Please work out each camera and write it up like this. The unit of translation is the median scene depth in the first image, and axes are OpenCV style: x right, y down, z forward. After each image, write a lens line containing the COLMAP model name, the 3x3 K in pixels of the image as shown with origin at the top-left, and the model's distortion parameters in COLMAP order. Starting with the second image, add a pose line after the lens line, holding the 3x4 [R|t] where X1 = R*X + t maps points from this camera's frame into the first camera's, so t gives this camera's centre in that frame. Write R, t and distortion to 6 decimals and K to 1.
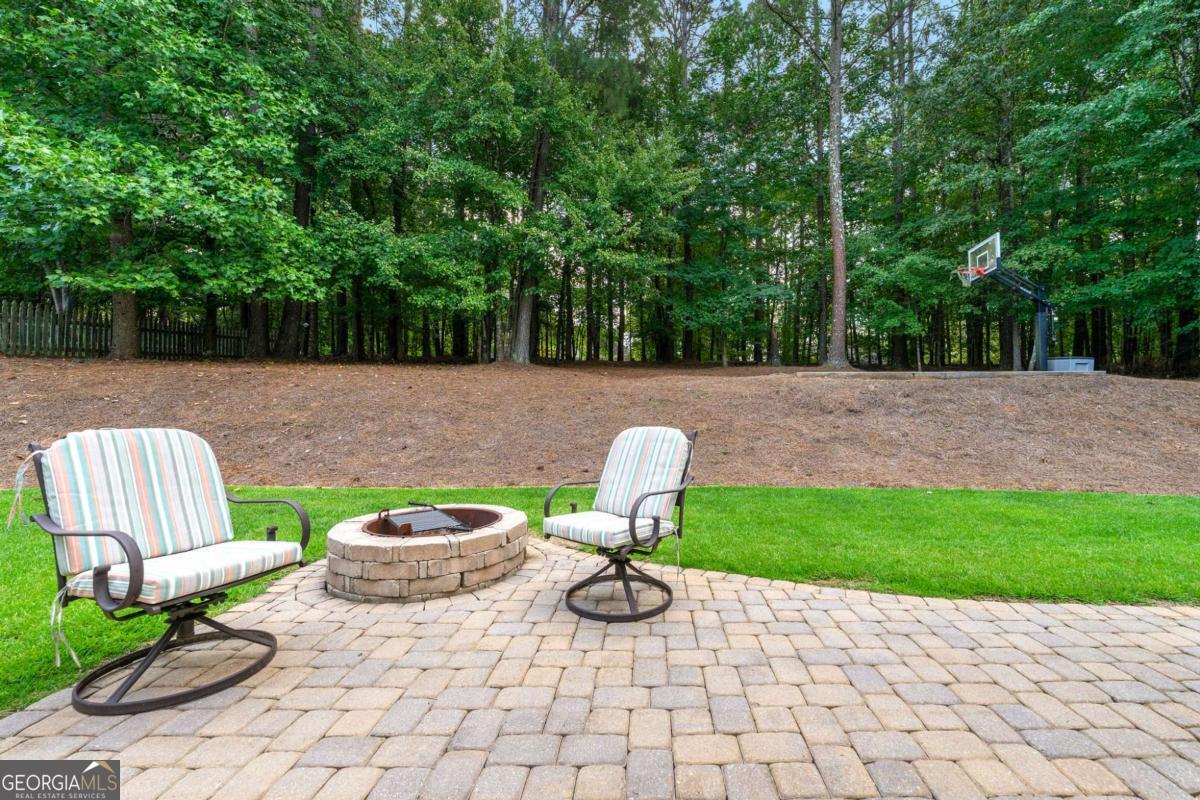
lens RADIAL K [[490.3, 0, 650.1], [0, 490.3, 394.2], [0, 0, 1]] dist [0.000697, -0.001579]
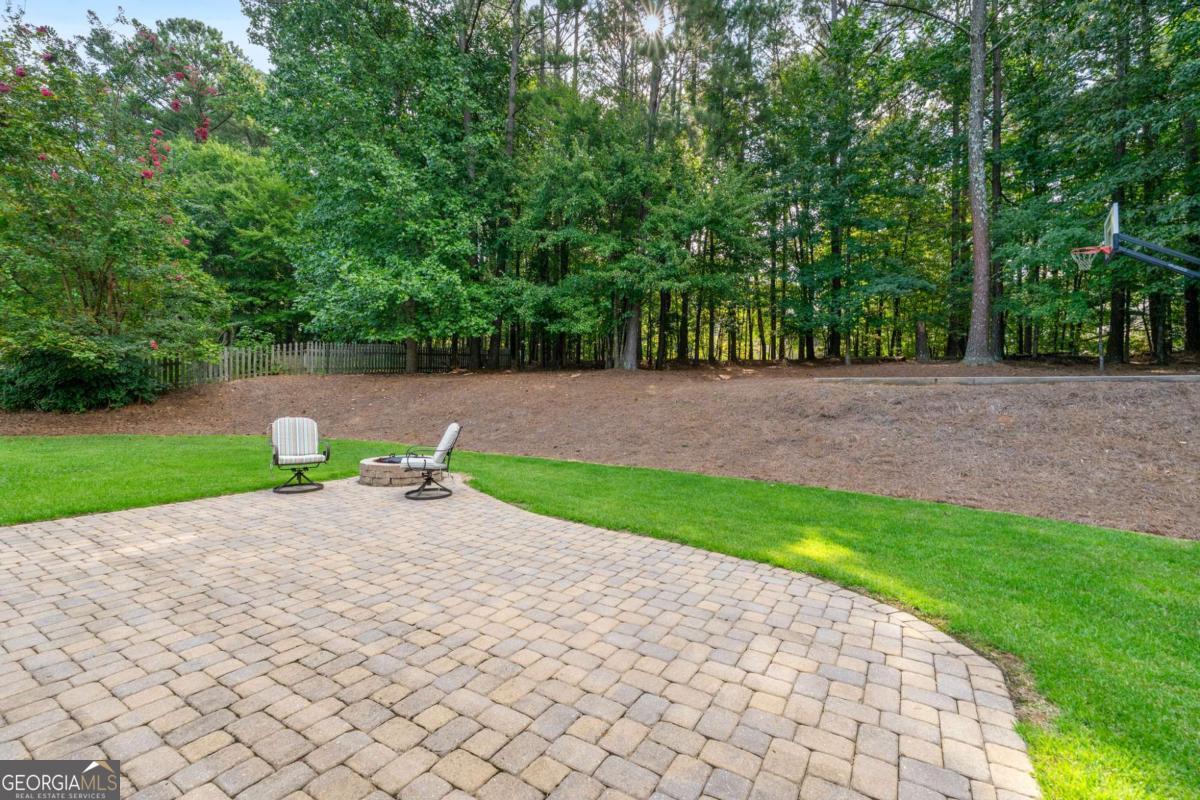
lens RADIAL K [[490.3, 0, 624.8], [0, 490.3, 384.3], [0, 0, 1]] dist [0.000697, -0.001579]
pose [[0.860655, 0.000209, -0.509188, 0.613900], [-0.001322, 0.999997, -0.001823, -0.035595], [0.509186, 0.002242, 0.860653, -0.173787]]
